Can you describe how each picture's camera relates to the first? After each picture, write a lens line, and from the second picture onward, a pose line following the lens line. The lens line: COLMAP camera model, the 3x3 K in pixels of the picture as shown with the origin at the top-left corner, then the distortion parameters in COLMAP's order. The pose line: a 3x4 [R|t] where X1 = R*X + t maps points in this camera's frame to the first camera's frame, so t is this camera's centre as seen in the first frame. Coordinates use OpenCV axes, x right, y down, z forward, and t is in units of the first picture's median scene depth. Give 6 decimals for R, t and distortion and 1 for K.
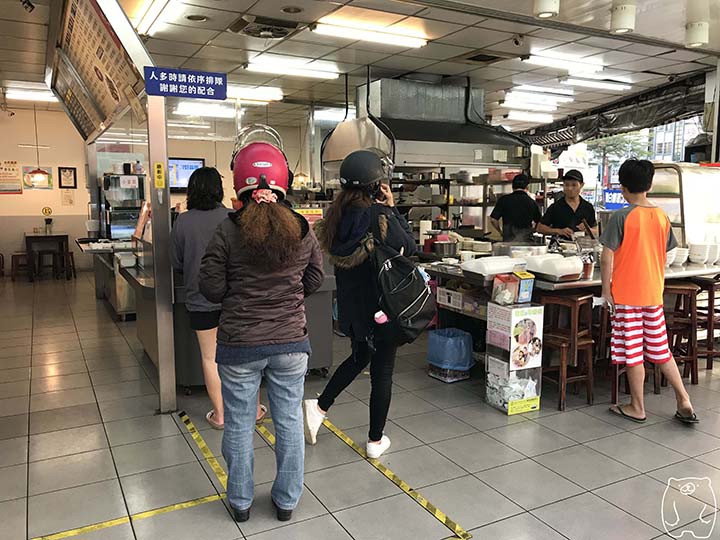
lens RADIAL K [[594.3, 0, 358.5], [0, 594.3, 270.2], [0, 0, 1]] dist [0.053550, -0.058681]
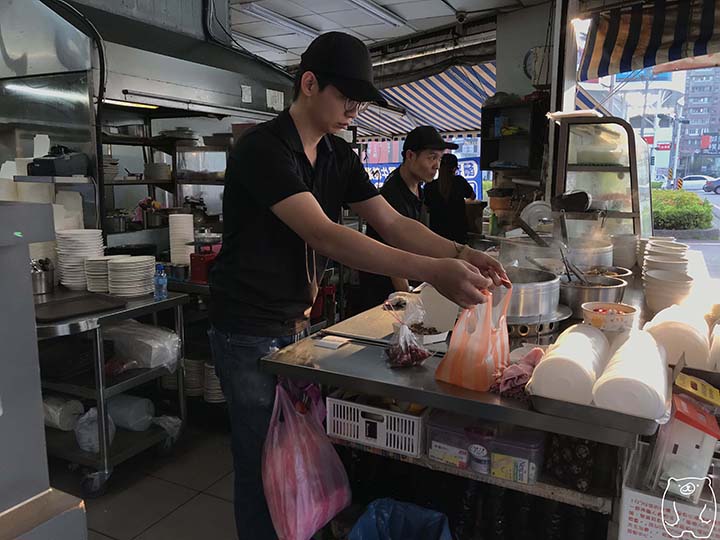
lens RADIAL K [[594.3, 0, 360.0], [0, 594.3, 269.1], [0, 0, 1]] dist [0.053550, -0.058681]
pose [[0.826383, -0.081155, 0.557229, -0.037348], [0.059610, 0.996608, 0.056742, -0.046951], [-0.559944, -0.013674, 0.828418, 0.416762]]
